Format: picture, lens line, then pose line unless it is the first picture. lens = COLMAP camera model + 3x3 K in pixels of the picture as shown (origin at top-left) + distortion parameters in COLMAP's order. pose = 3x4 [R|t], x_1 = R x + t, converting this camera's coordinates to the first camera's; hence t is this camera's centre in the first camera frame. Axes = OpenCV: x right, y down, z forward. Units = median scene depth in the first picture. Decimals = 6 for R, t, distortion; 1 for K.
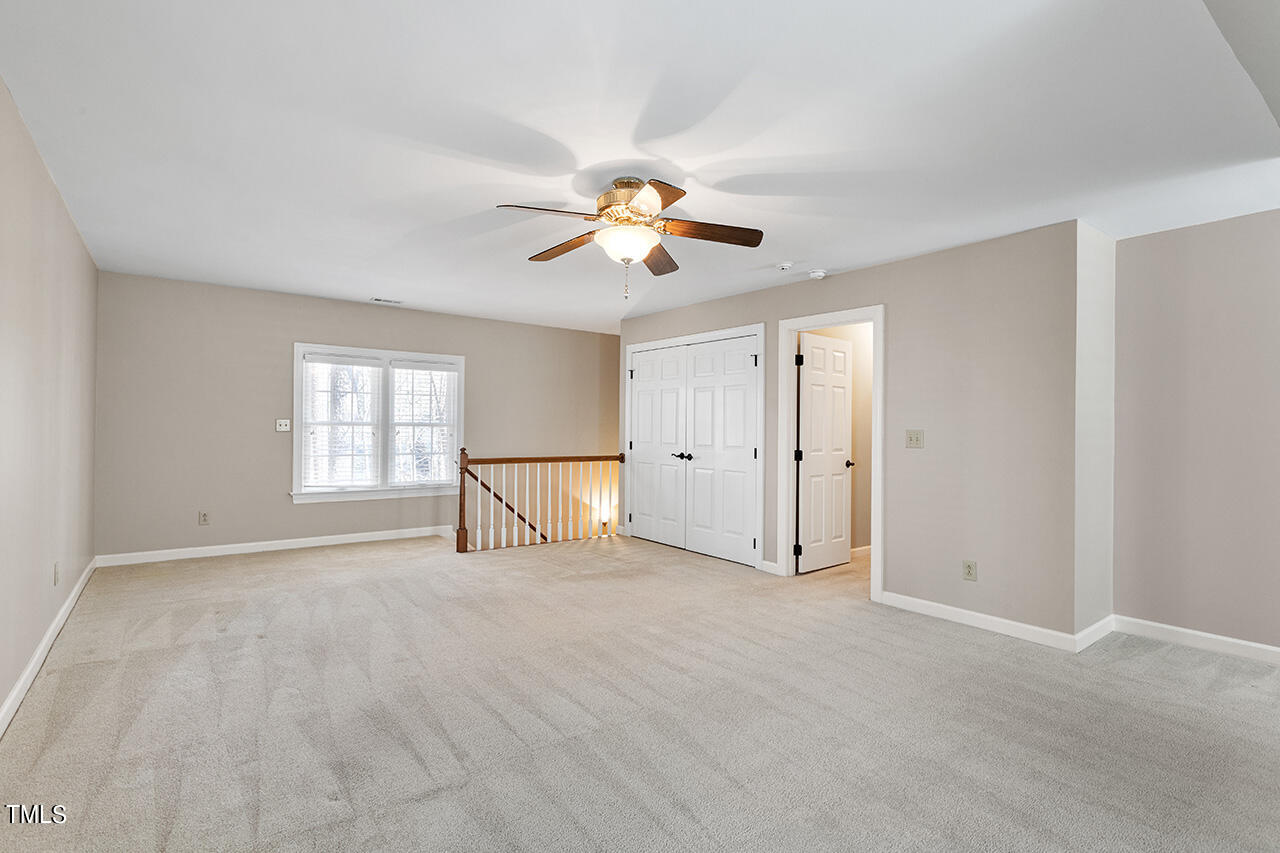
lens RADIAL K [[607.6, 0, 640.0], [0, 607.6, 426.5], [0, 0, 1]] dist [0.017041, 0.000349]
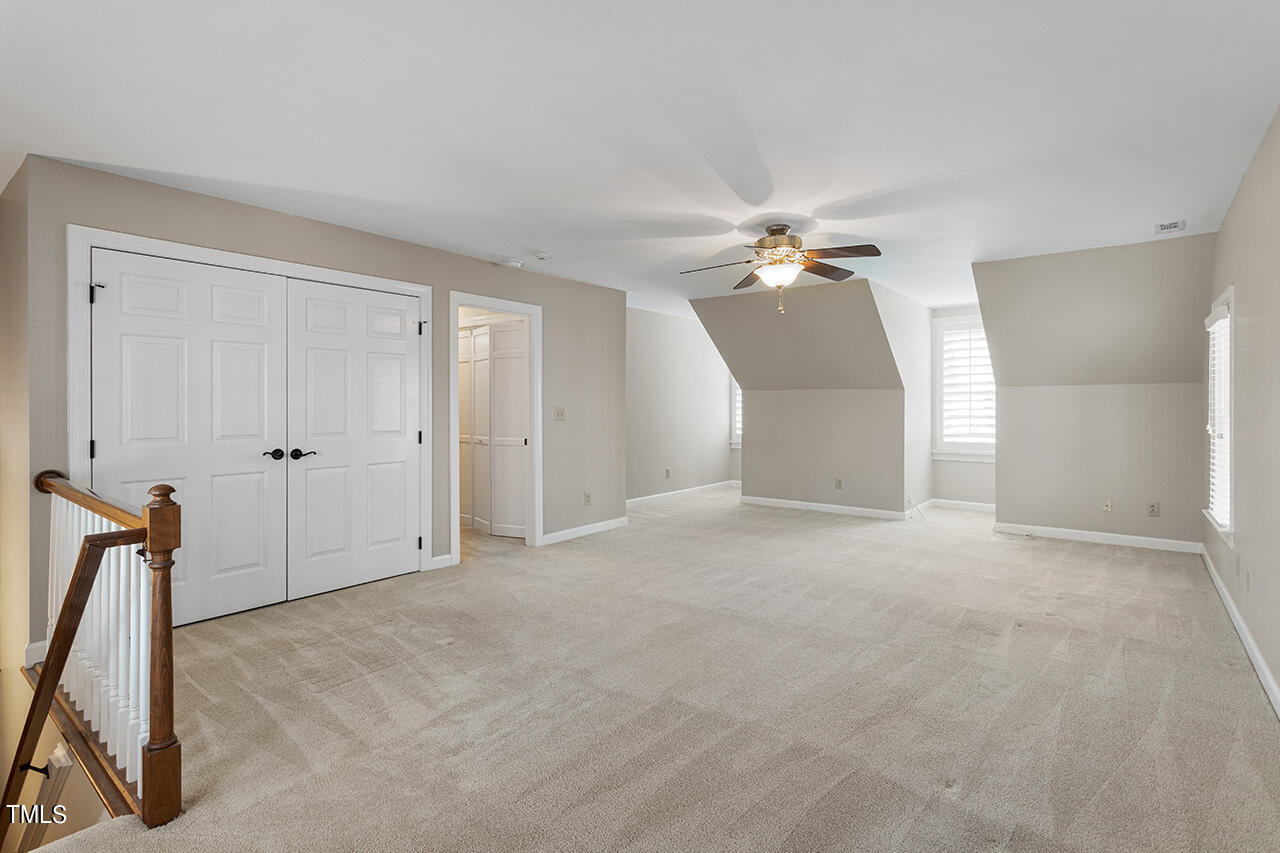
lens RADIAL K [[622.5, 0, 640.3], [0, 622.5, 413.6], [0, 0, 1]] dist [0.018538, 0.000027]
pose [[-0.234295, -0.016707, 0.972022, -0.728641], [0.002910, 0.999836, 0.017887, -0.003575], [-0.972161, 0.007020, -0.234208, 0.903399]]
